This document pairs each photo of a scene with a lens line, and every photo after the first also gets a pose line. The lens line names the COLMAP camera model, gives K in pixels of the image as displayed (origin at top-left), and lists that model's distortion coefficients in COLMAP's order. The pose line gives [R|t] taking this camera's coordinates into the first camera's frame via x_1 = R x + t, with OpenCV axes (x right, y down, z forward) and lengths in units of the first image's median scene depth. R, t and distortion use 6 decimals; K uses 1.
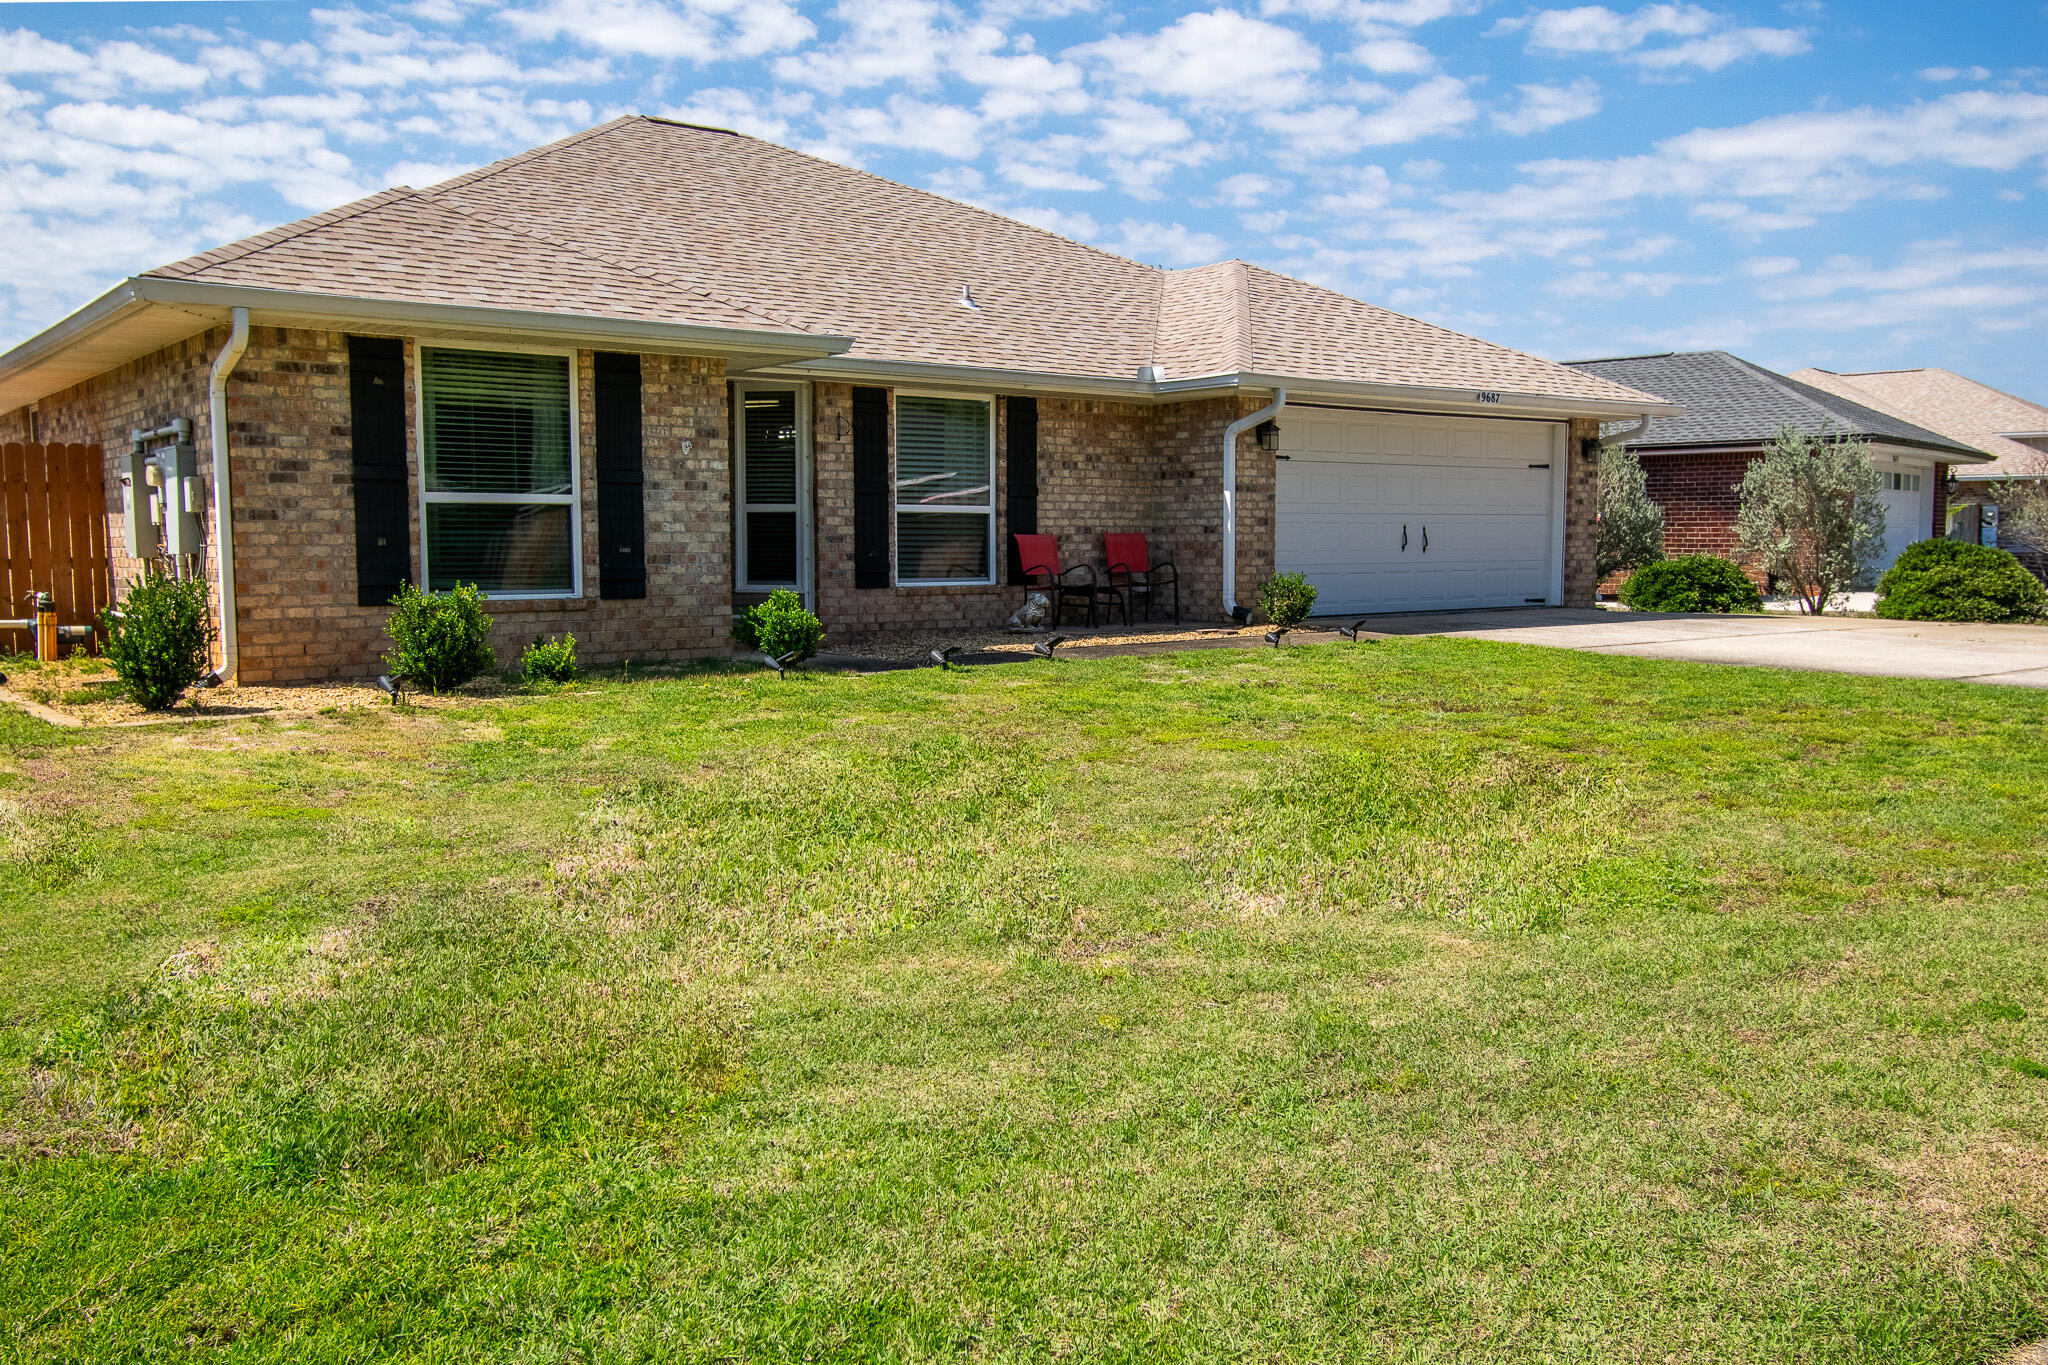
lens RADIAL K [[1708.6, 0, 1024.0], [0, 1708.6, 682.5], [0, 0, 1]] dist [0.000490, 0.006945]
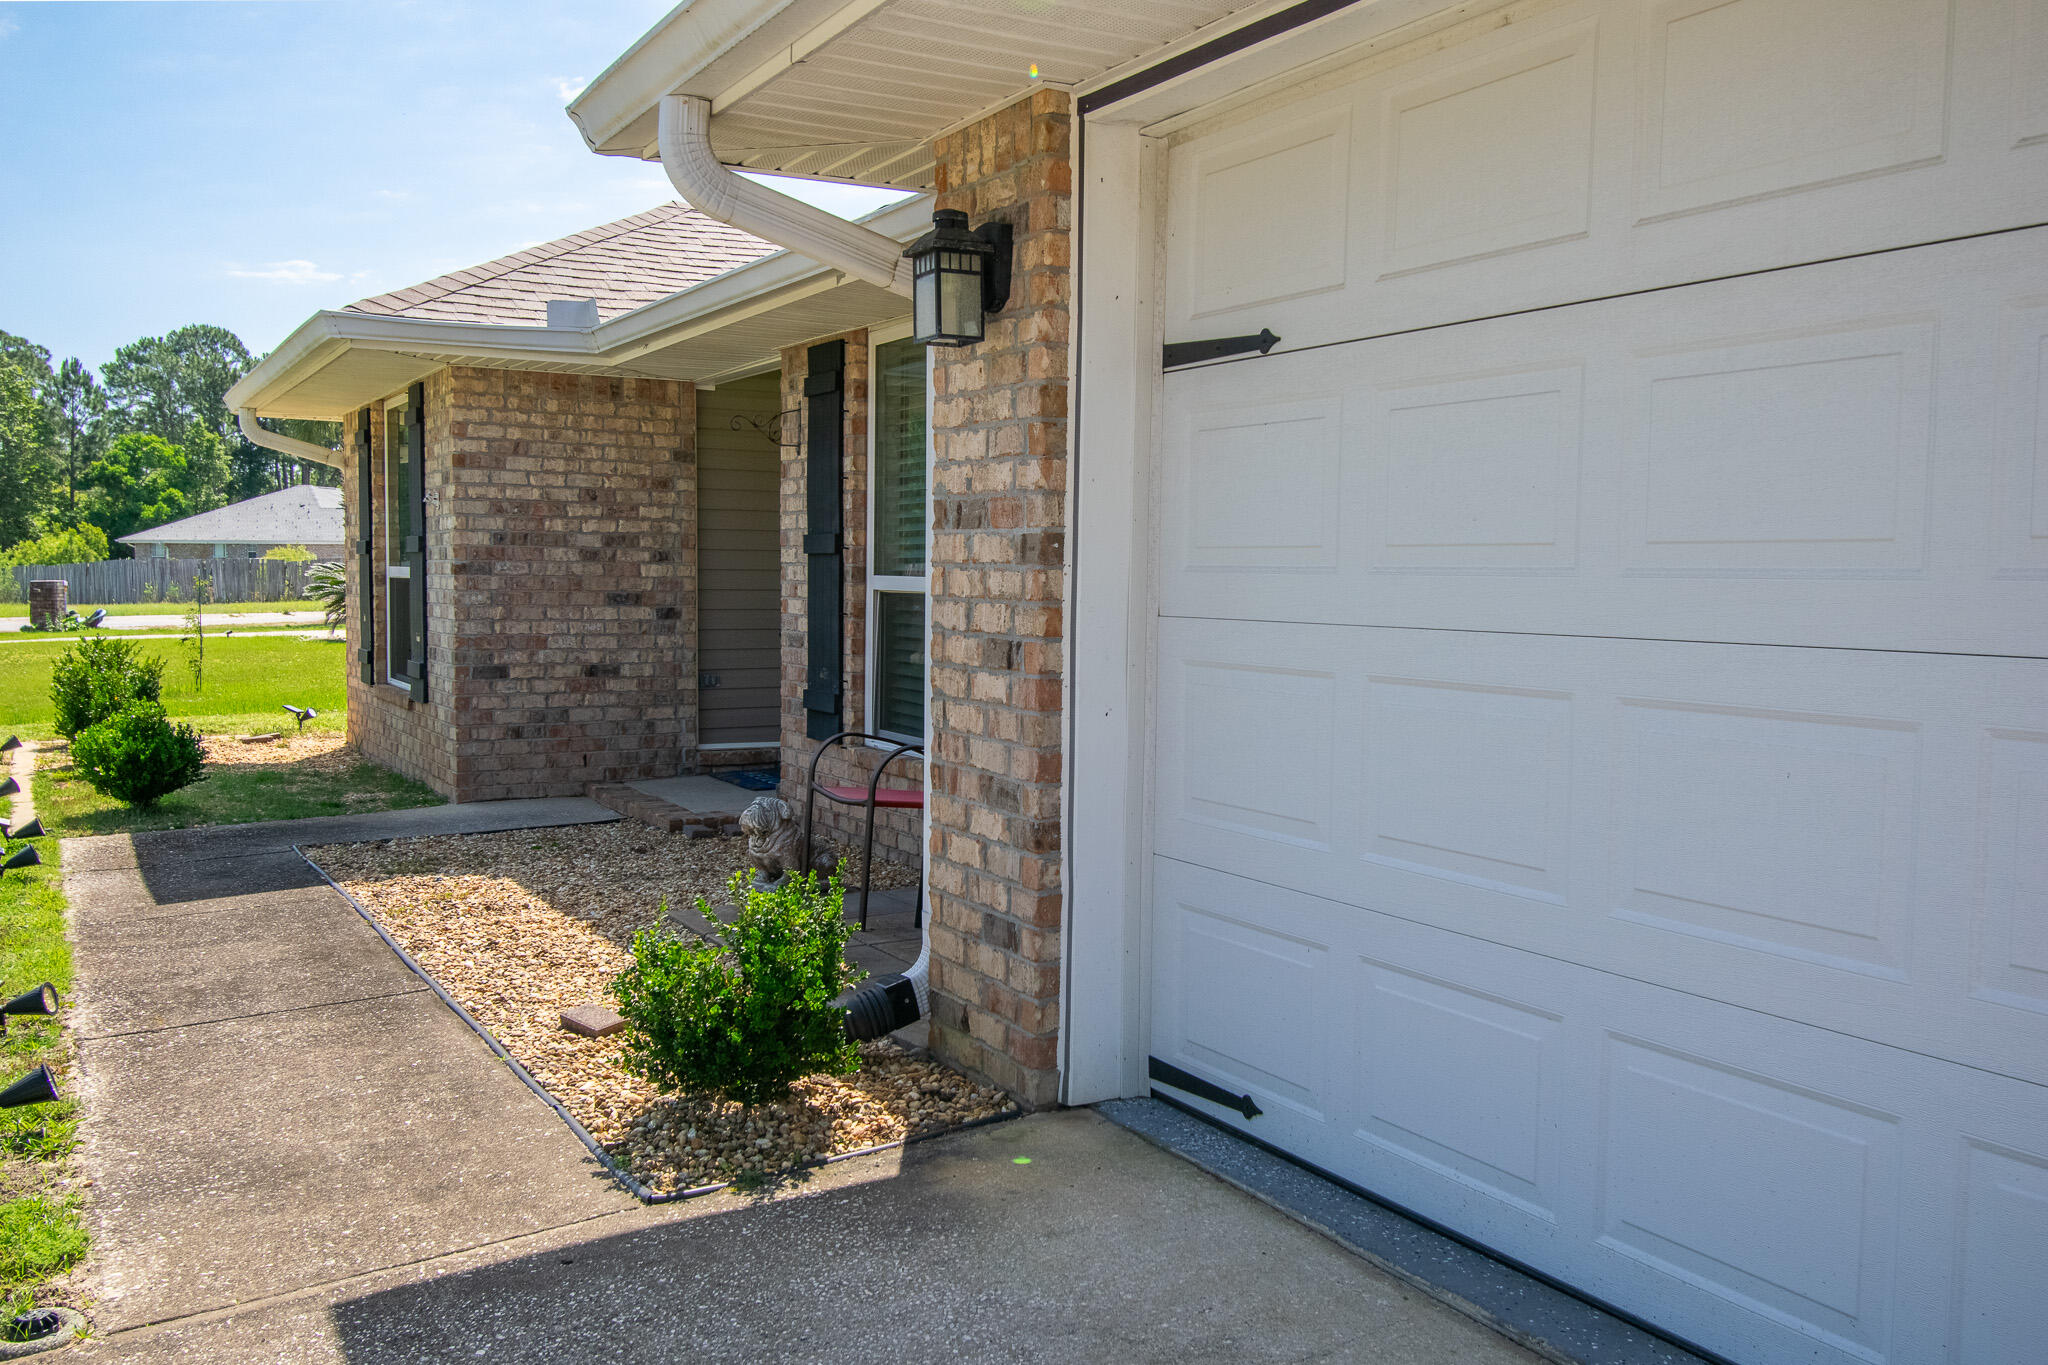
lens RADIAL K [[1708.6, 0, 1024.0], [0, 1708.6, 682.5], [0, 0, 1]] dist [0.000490, 0.006945]
pose [[-0.140985, 0.068449, -0.987643, 0.368265], [-0.090644, 0.992524, 0.081727, -0.110024], [0.985853, 0.101046, -0.133727, 1.039832]]
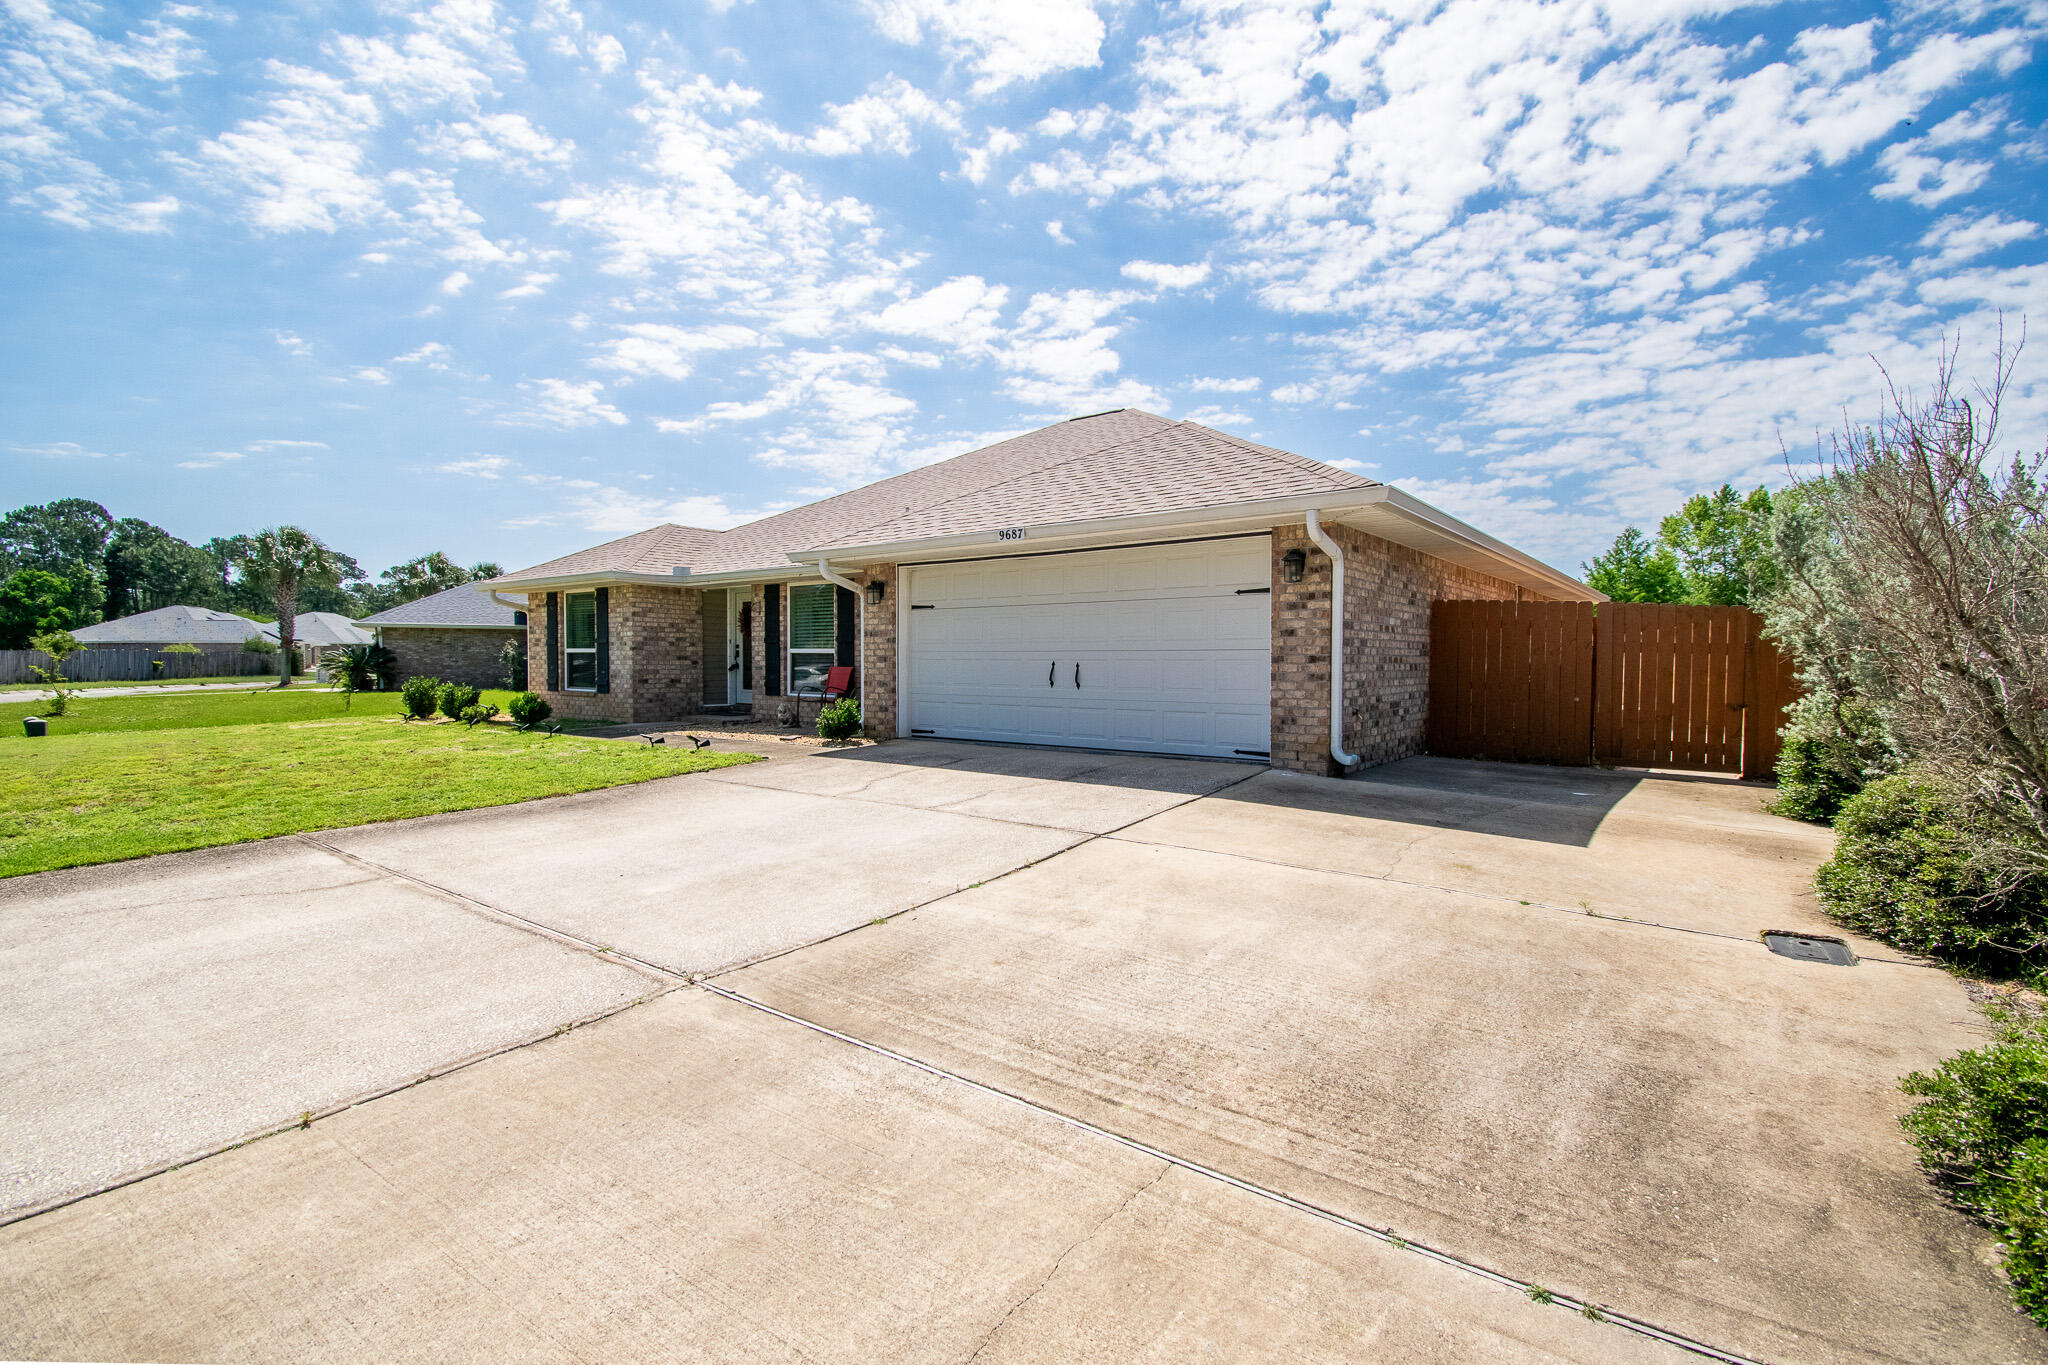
lens RADIAL K [[912.5, 0, 1024.0], [0, 912.5, 682.5], [0, 0, 1]] dist [0.010020, -0.006840]
pose [[0.252346, 0.032325, -0.967097, 0.835851], [-0.080651, 0.996667, 0.012269, -0.094141], [0.964270, 0.074901, 0.254112, 0.934365]]
